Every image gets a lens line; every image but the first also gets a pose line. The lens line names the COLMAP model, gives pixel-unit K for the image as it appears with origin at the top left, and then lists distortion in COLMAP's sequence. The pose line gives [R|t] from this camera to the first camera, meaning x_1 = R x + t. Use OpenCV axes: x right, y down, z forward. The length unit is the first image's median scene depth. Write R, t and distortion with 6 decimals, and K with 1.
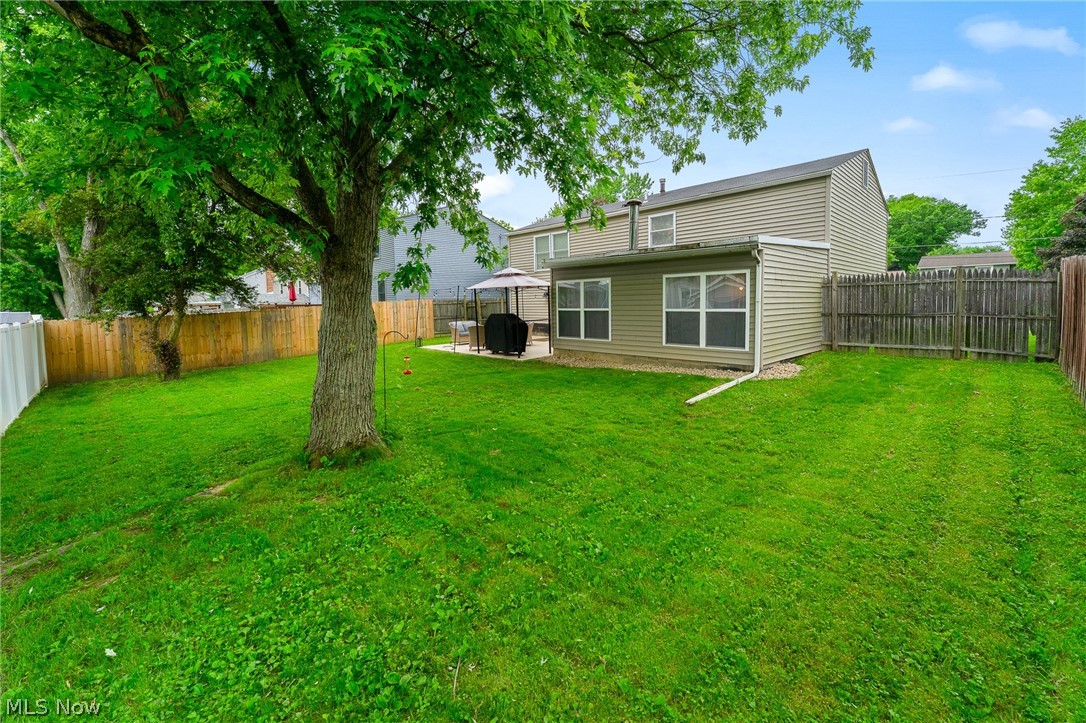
lens RADIAL K [[453.0, 0, 545.3], [0, 453.0, 331.1], [0, 0, 1]] dist [-0.000245, -0.000028]
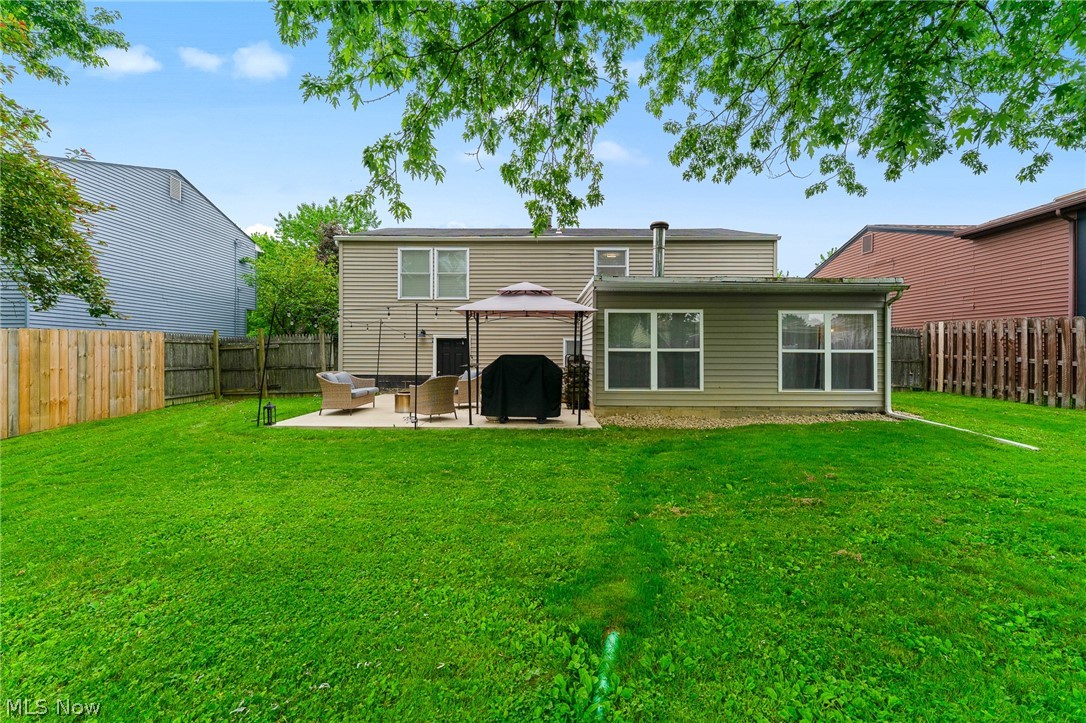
lens RADIAL K [[436.5, 0, 543.0], [0, 436.5, 361.5], [0, 0, 1]] dist [-0.000545, -0.000159]
pose [[0.689578, 0.012233, 0.724108, -0.589945], [0.031892, 0.998374, -0.047238, -0.001429], [-0.723508, 0.055667, 0.688067, 0.679895]]
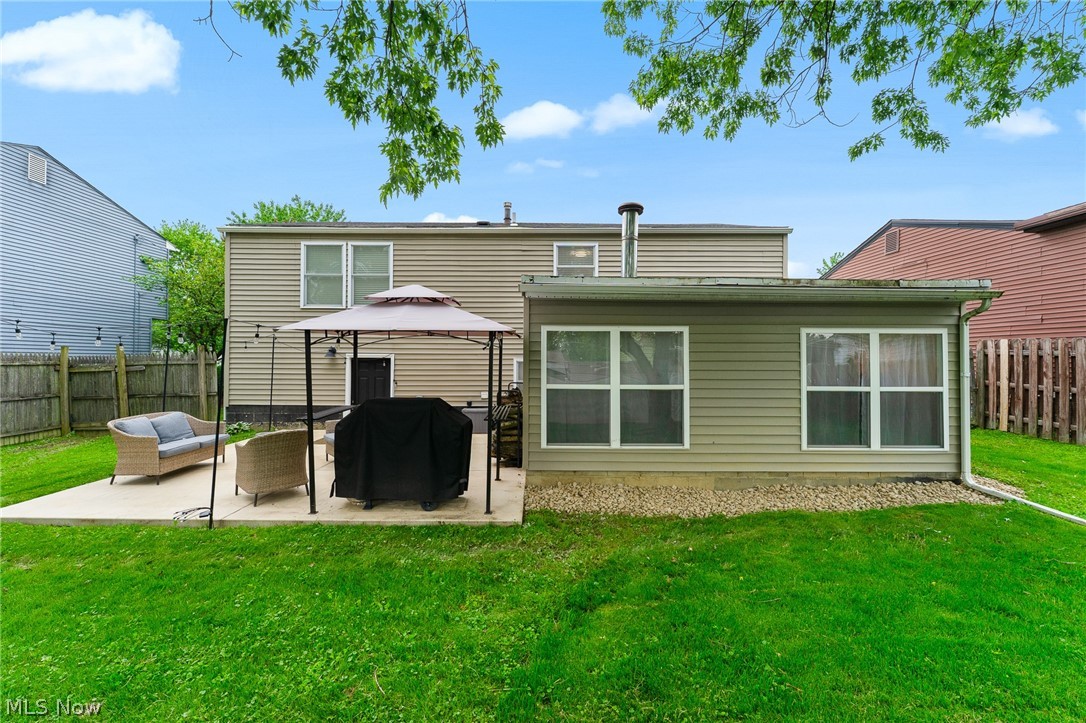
lens RADIAL K [[433.0, 0, 539.6], [0, 433.0, 365.6], [0, 0, 1]] dist [0.002004, 0.000265]
pose [[0.688529, 0.016076, 0.725030, -0.336706], [0.029775, 0.998285, -0.050411, -0.052468], [-0.724597, 0.056297, 0.686869, 0.776720]]
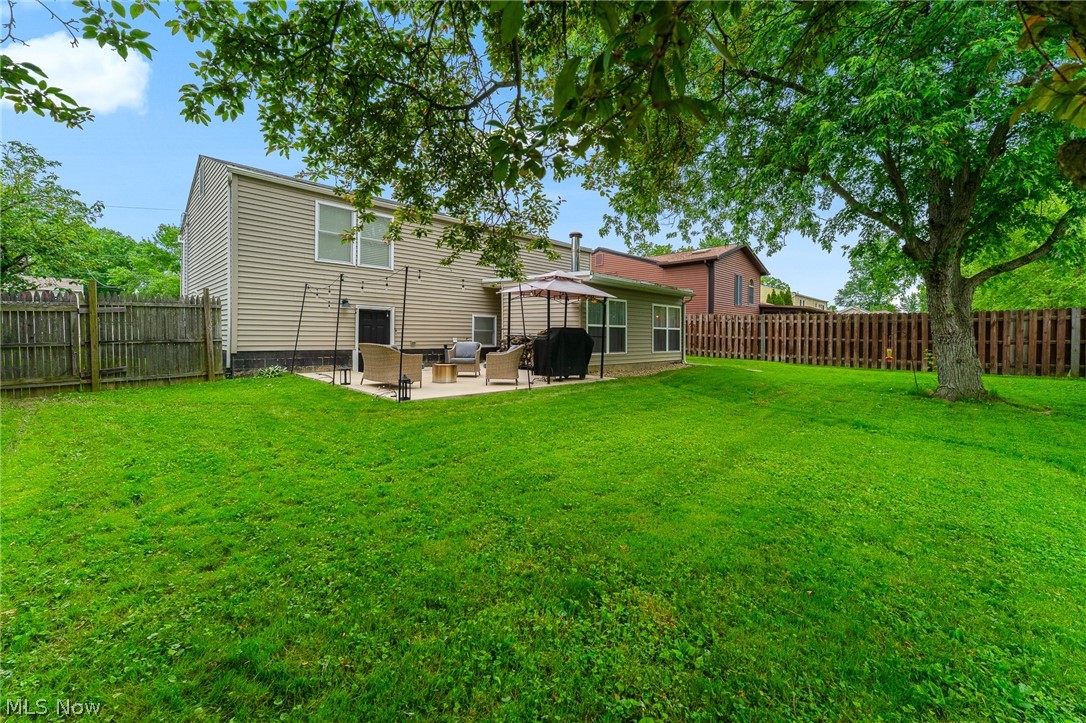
lens RADIAL K [[433.4, 0, 542.4], [0, 433.4, 338.6], [0, 0, 1]] dist [-0.001286, -0.000324]
pose [[-0.029013, 0.015411, 0.999460, -0.987781], [0.060210, 0.998093, -0.013642, -0.014224], [-0.997764, 0.059782, -0.029886, 1.253481]]
